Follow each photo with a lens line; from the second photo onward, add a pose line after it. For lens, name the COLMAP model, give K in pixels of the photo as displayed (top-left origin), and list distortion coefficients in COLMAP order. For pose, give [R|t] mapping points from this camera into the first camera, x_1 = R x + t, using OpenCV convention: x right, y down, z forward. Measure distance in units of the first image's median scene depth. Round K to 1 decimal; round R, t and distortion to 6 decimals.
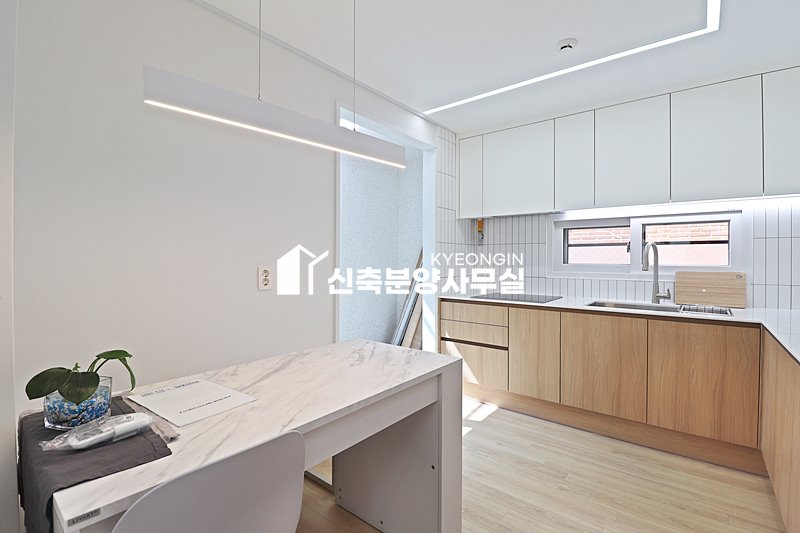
lens RADIAL K [[369.7, 0, 401.6], [0, 369.7, 264.2], [0, 0, 1]] dist [-0.005293, -0.008919]
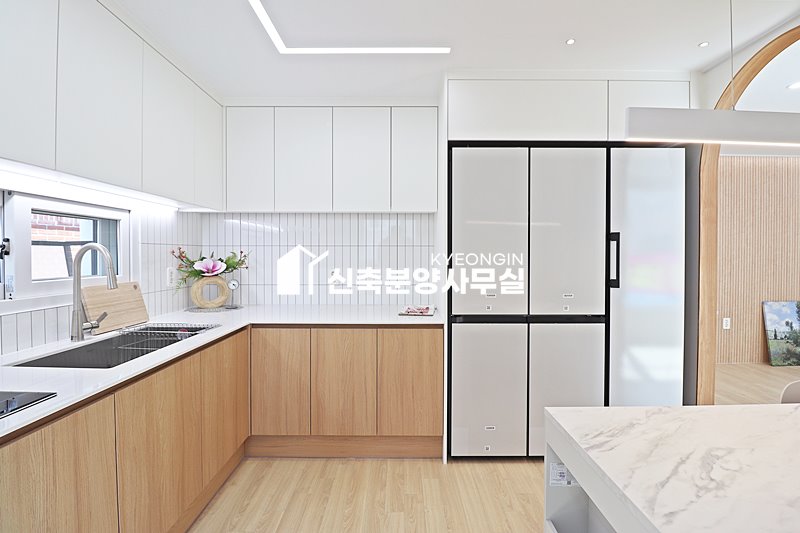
lens RADIAL K [[369.7, 0, 400.4], [0, 369.7, 259.7], [0, 0, 1]] dist [-0.005293, -0.008919]
pose [[-0.630048, -0.014055, 0.776429, -0.251697], [0.004076, 0.999763, 0.021405, -0.077764], [-0.776546, 0.016651, -0.629841, 1.783481]]
